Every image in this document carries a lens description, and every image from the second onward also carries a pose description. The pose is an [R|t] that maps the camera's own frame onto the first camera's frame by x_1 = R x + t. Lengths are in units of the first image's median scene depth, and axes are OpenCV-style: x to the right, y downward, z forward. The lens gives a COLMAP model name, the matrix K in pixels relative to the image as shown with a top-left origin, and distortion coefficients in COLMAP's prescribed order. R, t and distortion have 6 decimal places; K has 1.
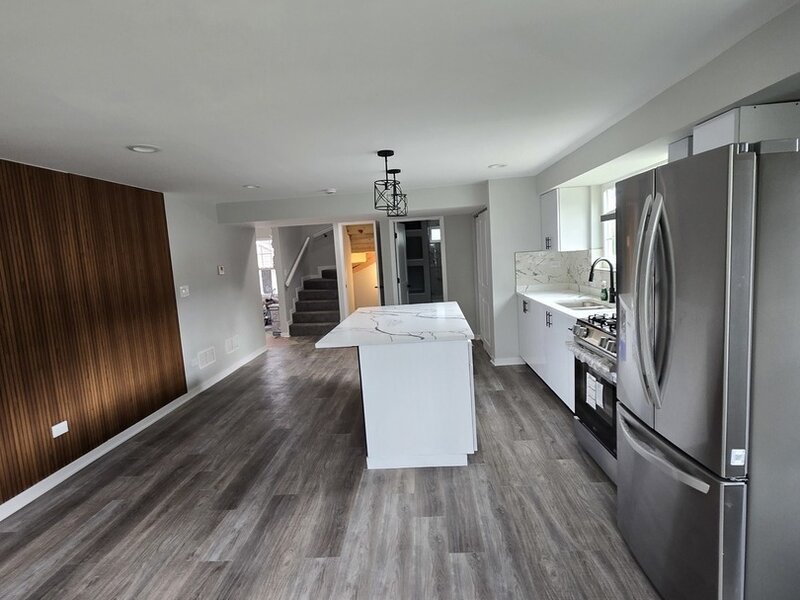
lens RADIAL K [[434.3, 0, 400.0], [0, 434.3, 300.0], [0, 0, 1]] dist [0.001179, 0.000243]
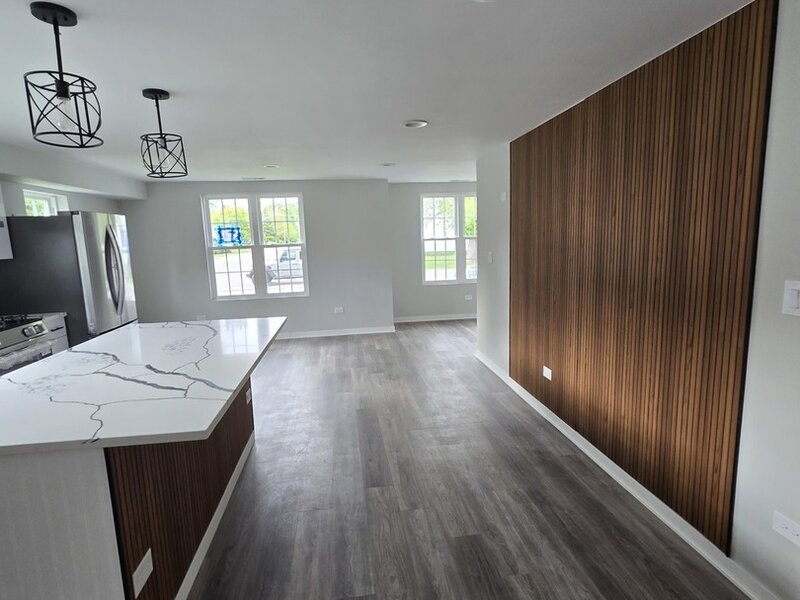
lens RADIAL K [[434.3, 0, 400.0], [0, 434.3, 300.0], [0, 0, 1]] dist [0.001179, 0.000243]
pose [[-0.977113, 0.121162, -0.174843, -0.228047], [0.071581, 0.961280, 0.266116, -0.160839], [0.200317, 0.247510, -0.947952, 1.642595]]
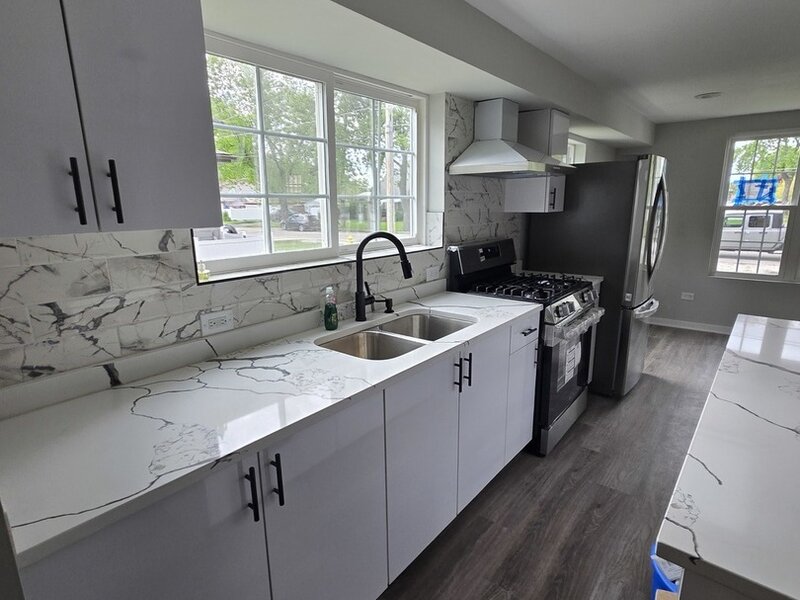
lens RADIAL K [[434.3, 0, 400.0], [0, 434.3, 300.0], [0, 0, 1]] dist [0.001179, 0.000243]
pose [[-0.801058, -0.059241, 0.595648, 0.149490], [0.127149, 0.955542, 0.266031, -0.159769], [-0.584926, 0.288843, -0.757912, 1.457251]]
